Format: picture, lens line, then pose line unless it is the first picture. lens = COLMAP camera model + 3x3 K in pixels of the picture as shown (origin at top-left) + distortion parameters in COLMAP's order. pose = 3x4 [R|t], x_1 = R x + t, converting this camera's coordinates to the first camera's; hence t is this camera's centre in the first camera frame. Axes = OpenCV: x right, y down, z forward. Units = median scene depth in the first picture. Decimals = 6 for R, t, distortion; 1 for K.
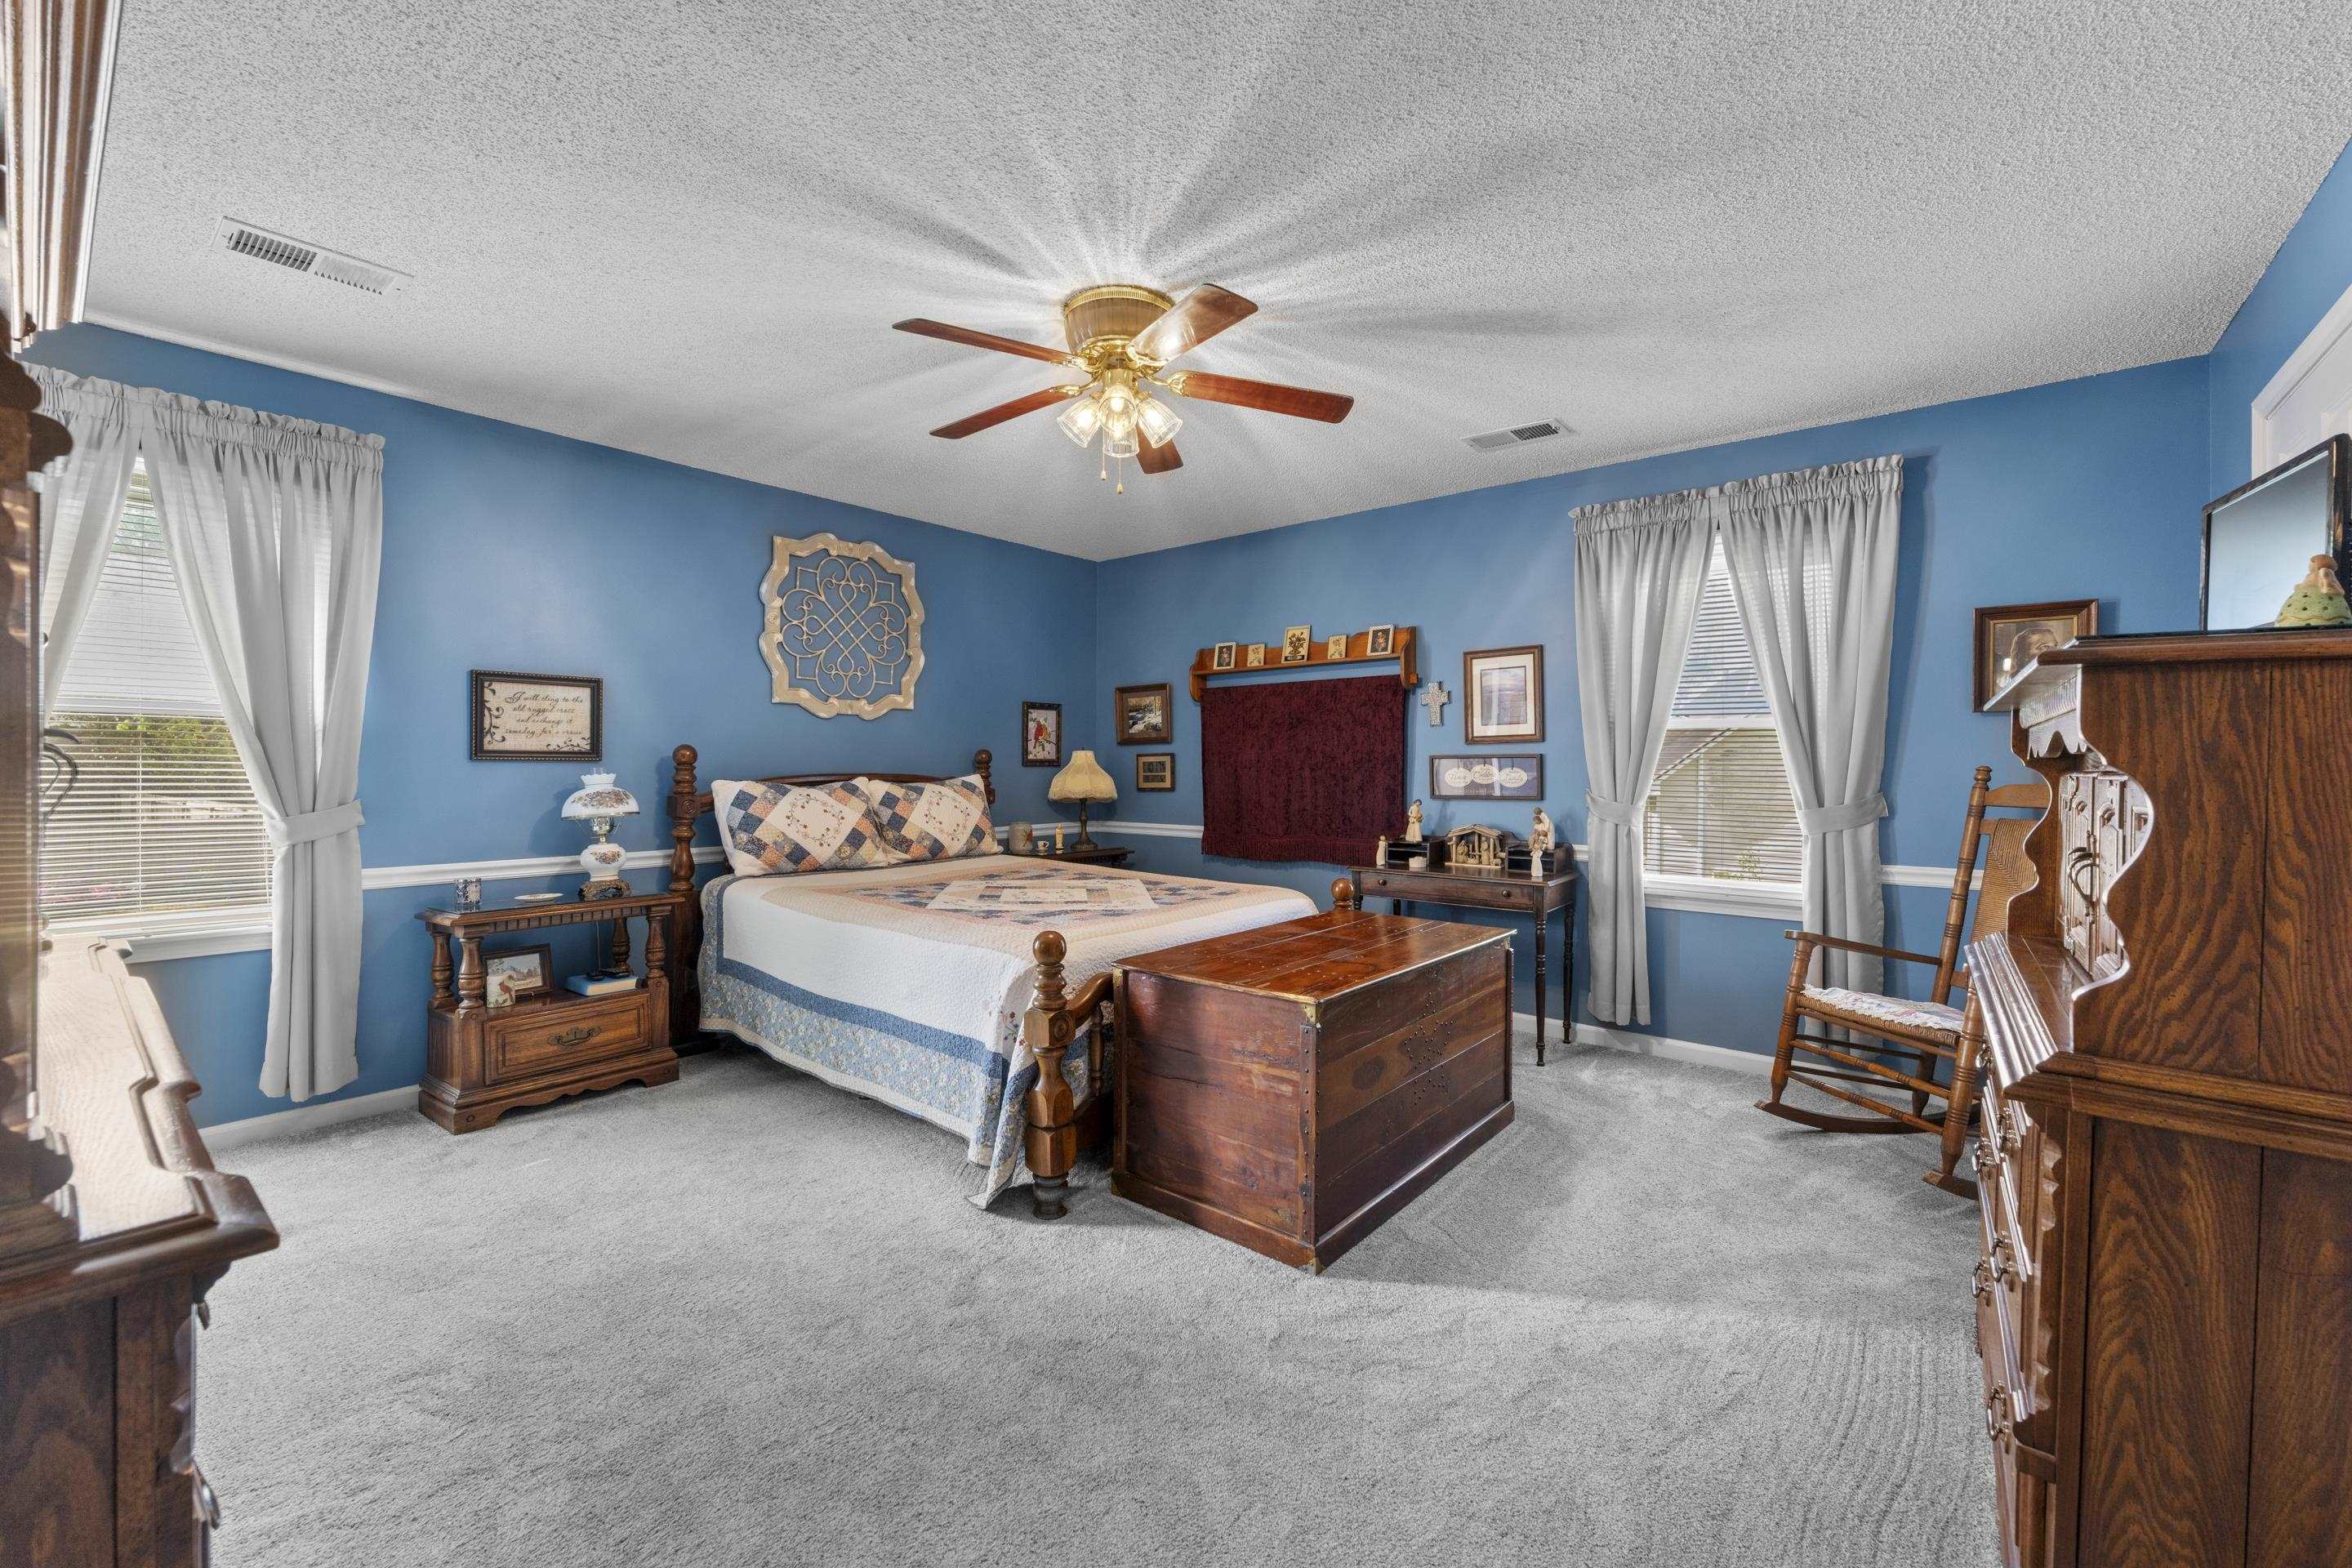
lens RADIAL K [[936.4, 0, 1170.9], [0, 936.4, 774.0], [0, 0, 1]] dist [-0.000738, -0.000040]
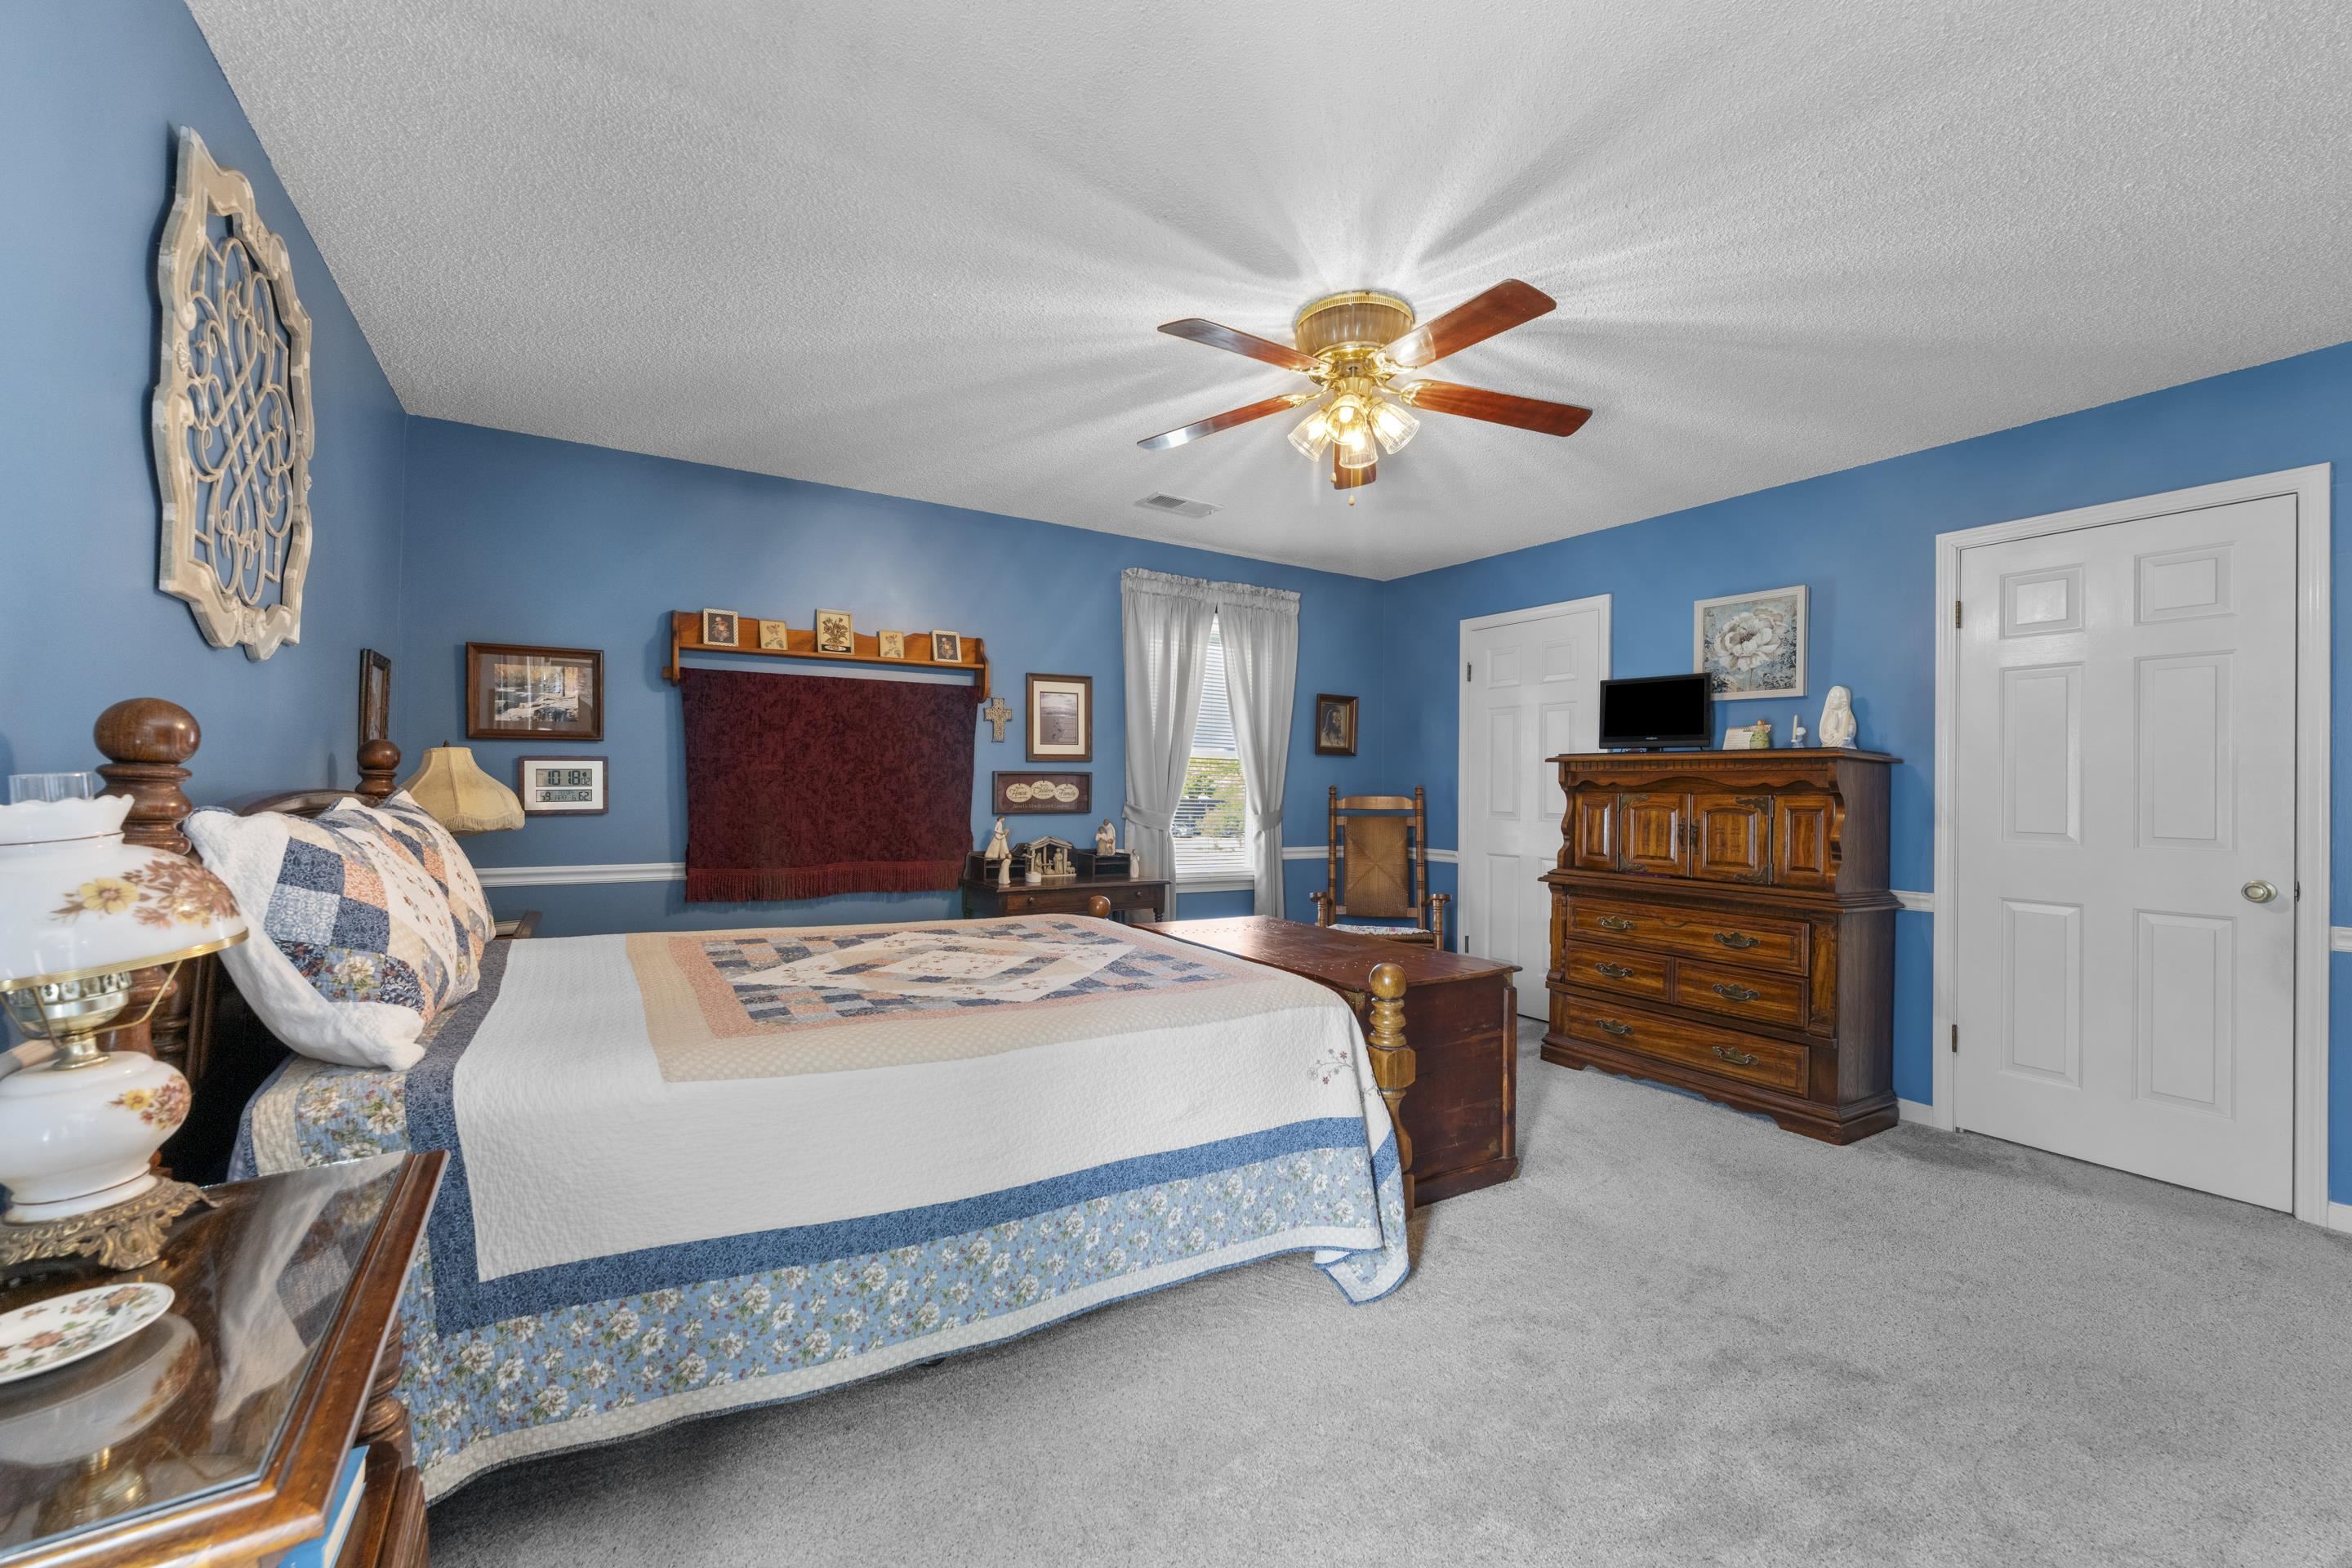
lens RADIAL K [[936.4, 0, 1170.9], [0, 936.4, 774.0], [0, 0, 1]] dist [-0.000738, -0.000040]
pose [[0.331289, 0.014489, 0.943418, -0.603150], [-0.005117, 0.999895, -0.013560, -0.004143], [-0.943515, -0.000336, 0.331329, 0.495899]]
